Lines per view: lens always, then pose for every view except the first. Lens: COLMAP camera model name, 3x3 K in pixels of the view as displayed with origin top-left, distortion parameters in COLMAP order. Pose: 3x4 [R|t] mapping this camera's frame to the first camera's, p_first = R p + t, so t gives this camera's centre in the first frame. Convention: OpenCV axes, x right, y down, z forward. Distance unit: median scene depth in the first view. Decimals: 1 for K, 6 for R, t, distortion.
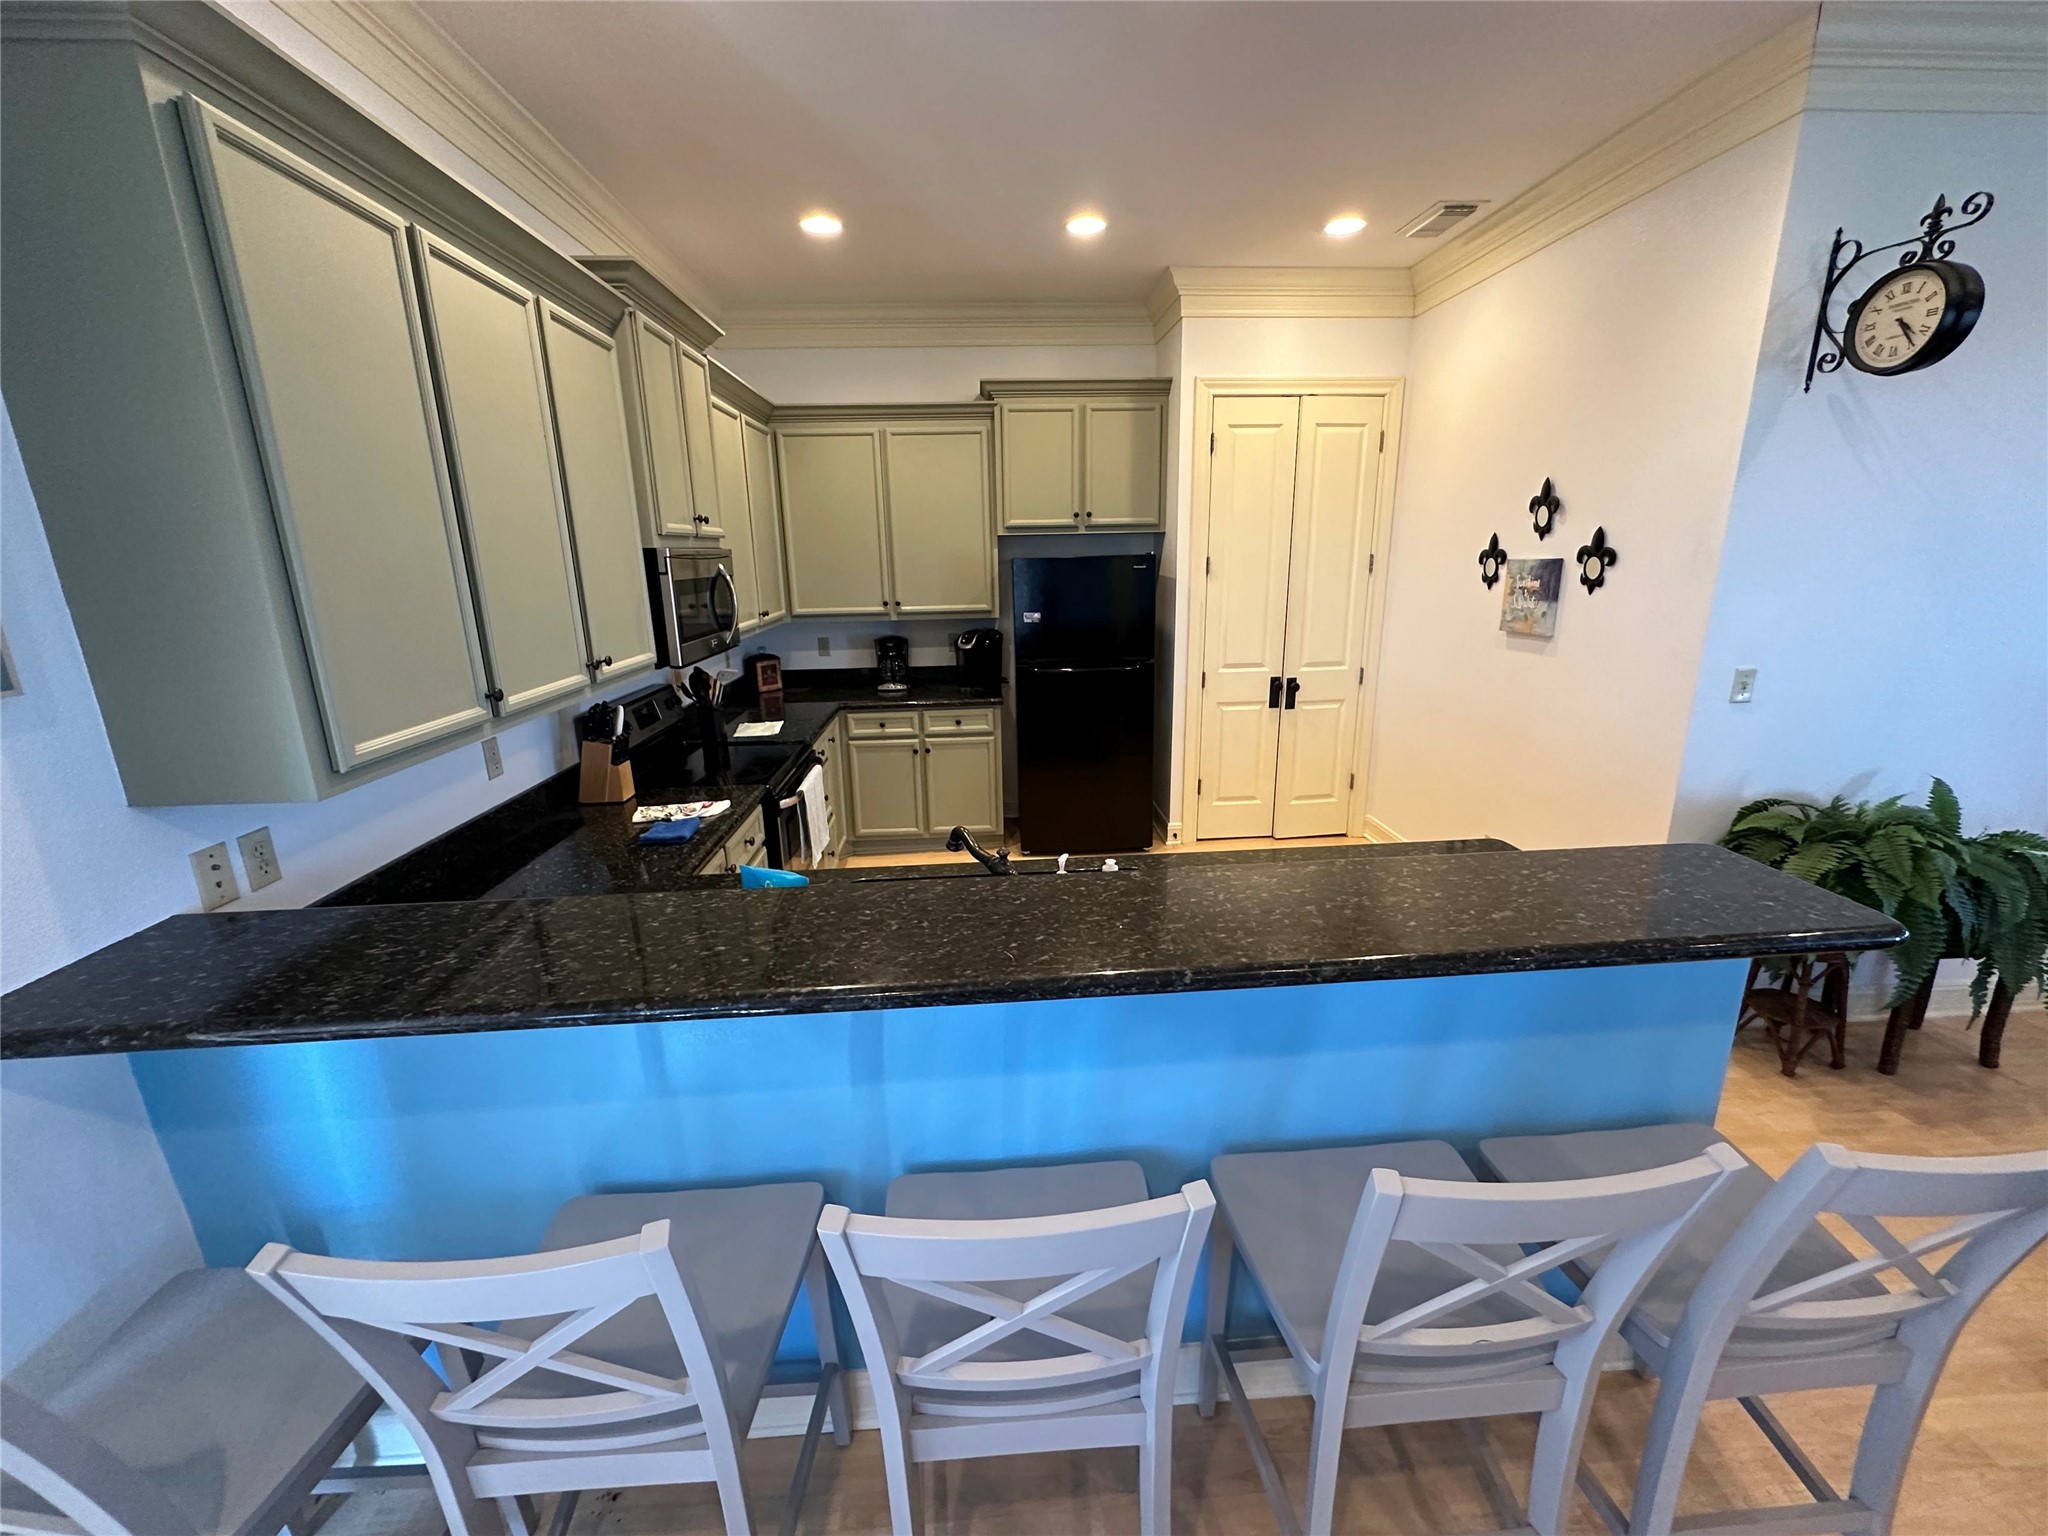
lens RADIAL K [[820.4, 0, 1026.9], [0, 820.4, 769.7], [0, 0, 1]] dist [-0.005234, 0.001638]
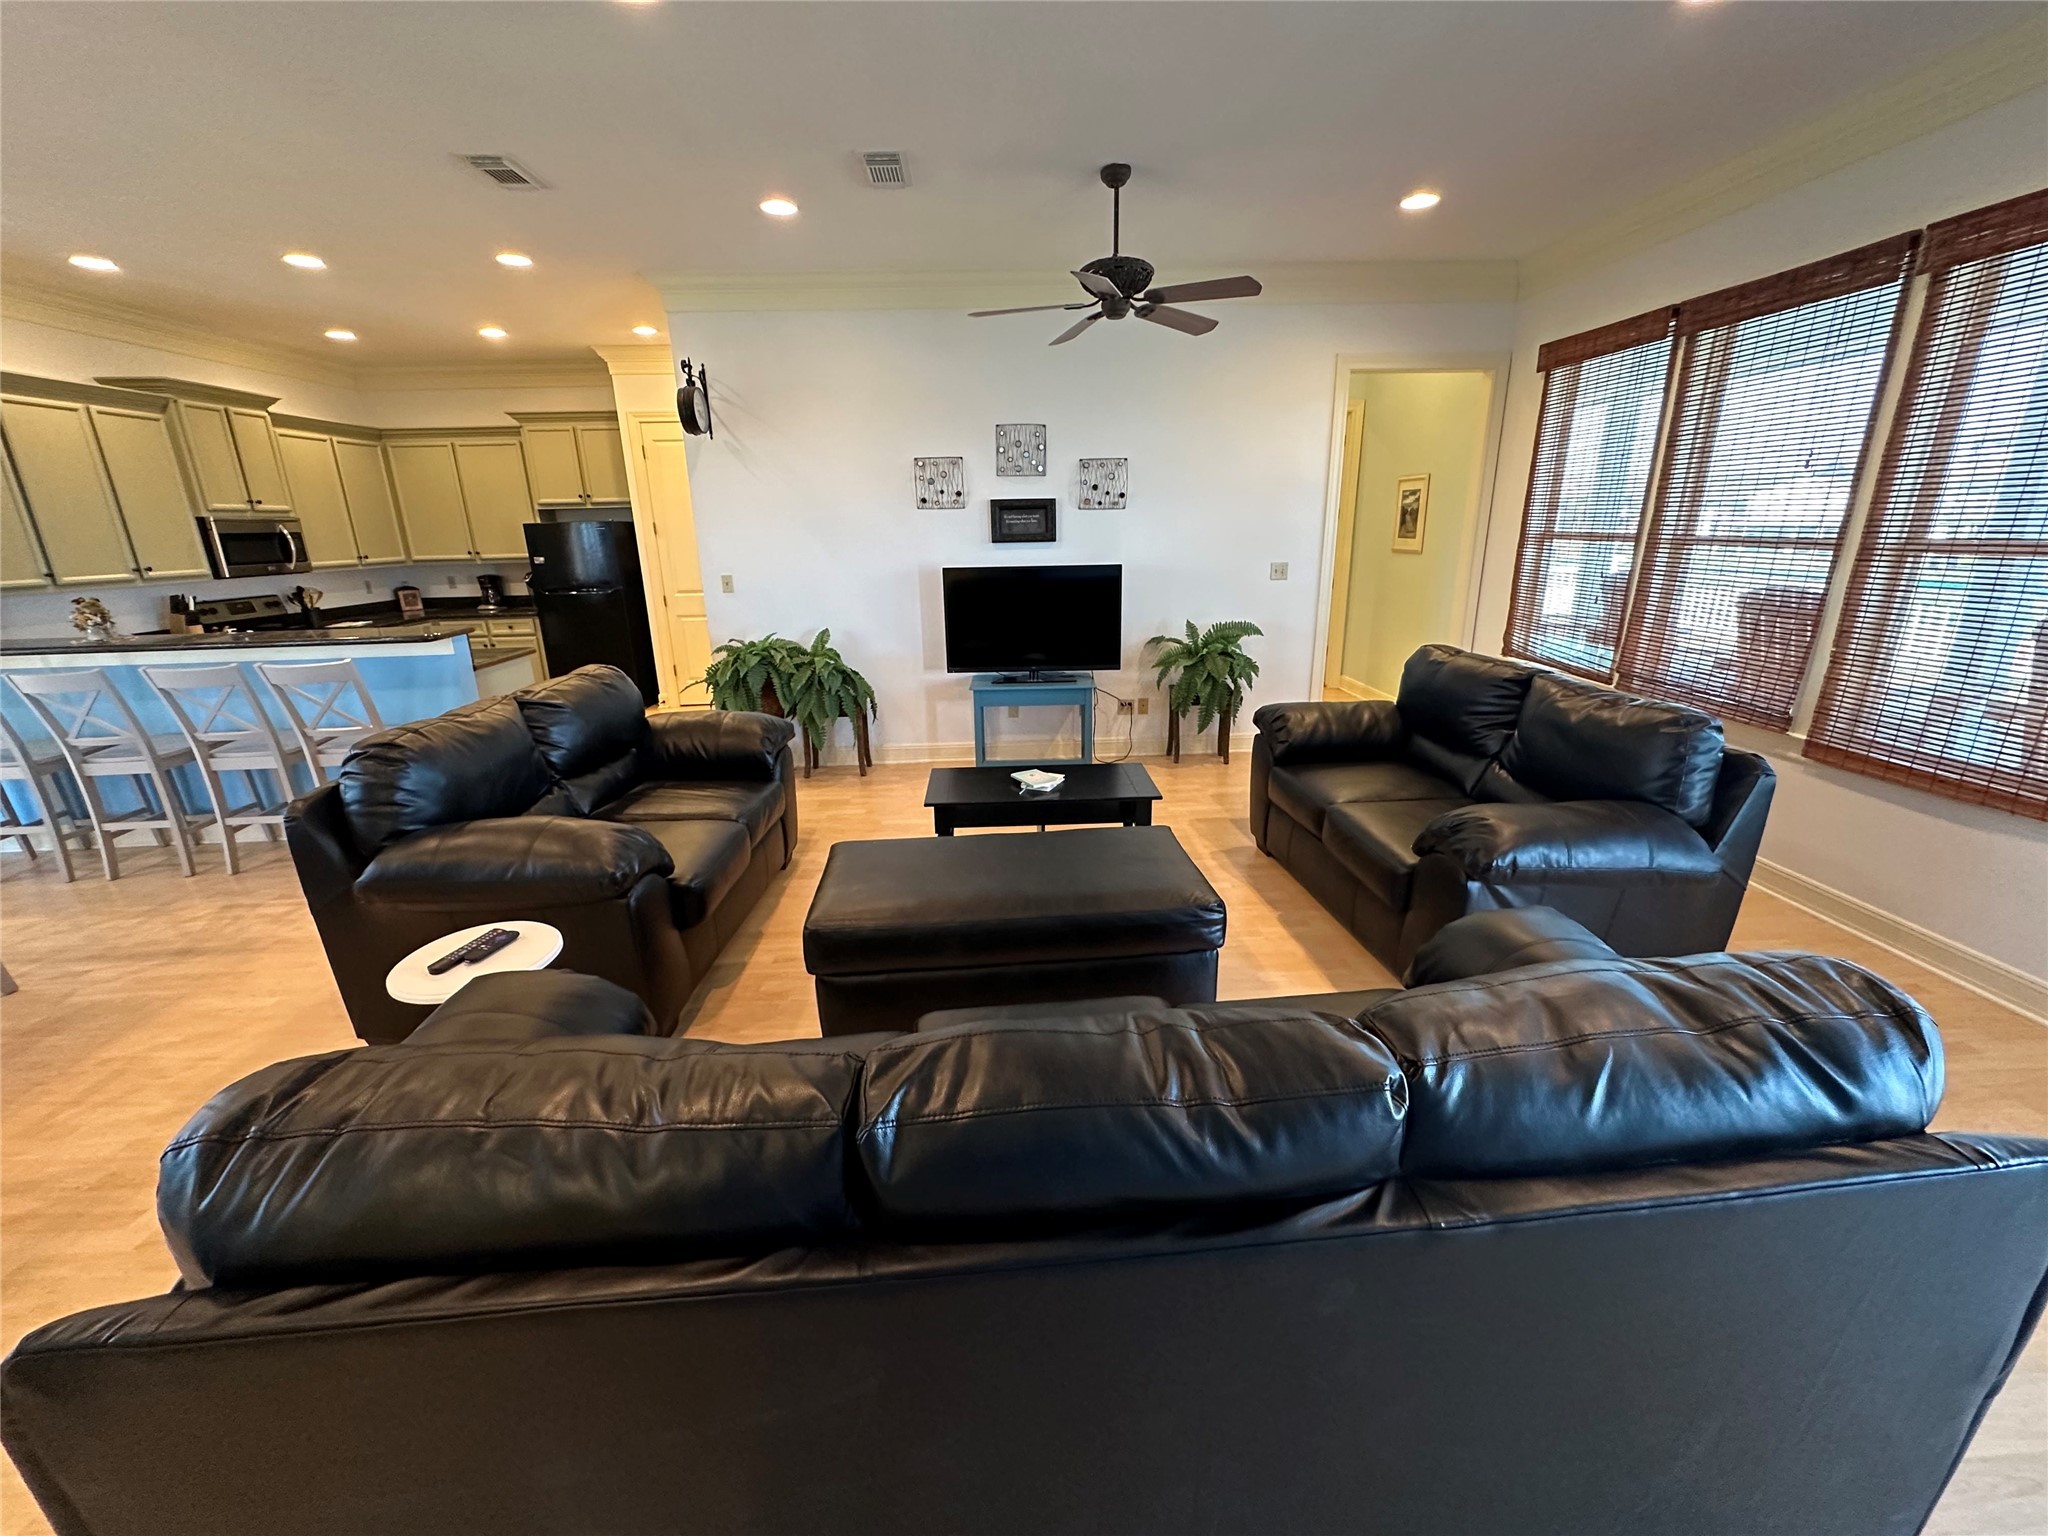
lens RADIAL K [[820.4, 0, 1028.6], [0, 820.4, 766.6], [0, 0, 1]] dist [-0.005234, 0.001638]
pose [[0.999888, 0.002904, -0.014666, 1.023333], [-0.002509, 0.999636, 0.026865, 0.180776], [0.014739, -0.026825, 0.999531, -0.628976]]
